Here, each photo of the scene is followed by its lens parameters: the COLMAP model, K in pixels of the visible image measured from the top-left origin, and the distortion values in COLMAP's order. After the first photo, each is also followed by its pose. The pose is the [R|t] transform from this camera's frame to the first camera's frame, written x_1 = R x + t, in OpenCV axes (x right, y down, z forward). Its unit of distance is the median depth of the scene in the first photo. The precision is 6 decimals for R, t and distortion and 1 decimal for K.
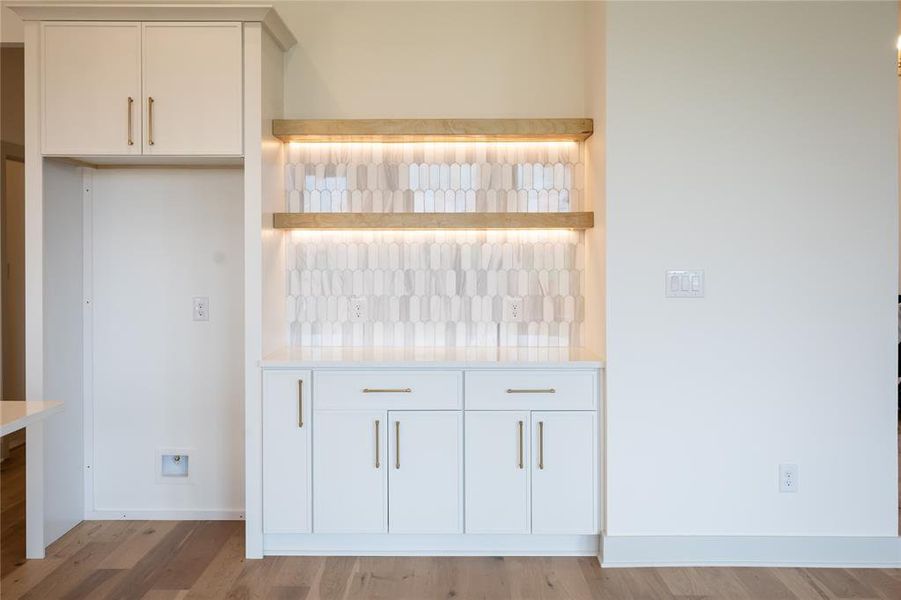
lens RADIAL K [[876.5, 0, 442.6], [0, 876.5, 267.0], [0, 0, 1]] dist [0.007200, 0.000000]
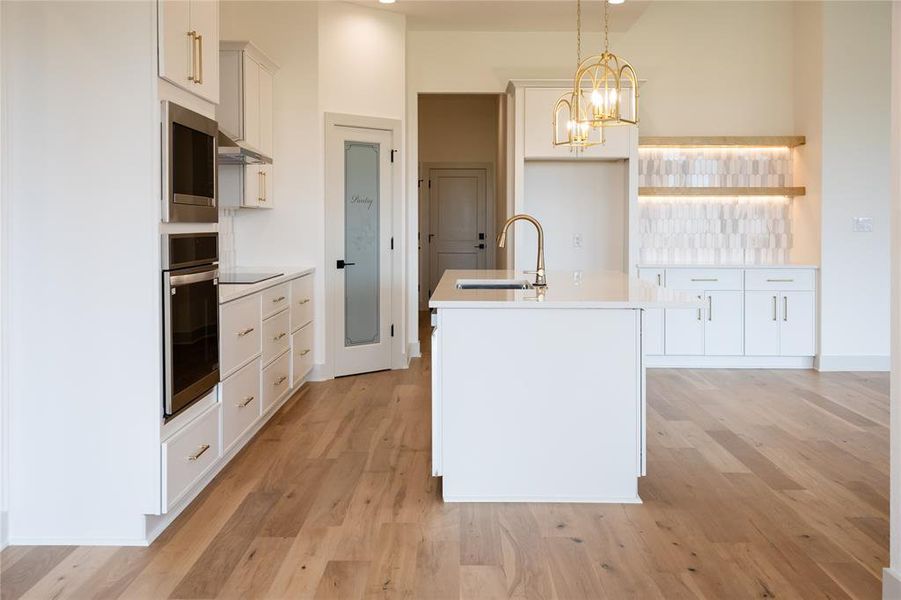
lens RADIAL K [[876.5, 0, 458.5], [0, 876.5, 227.6], [0, 0, 1]] dist [0.007200, 0.000000]
pose [[0.999985, 0.004069, -0.003661, -0.513988], [-0.004106, 0.999940, -0.010159, 0.041614], [0.003619, 0.010174, 0.999942, -0.793385]]
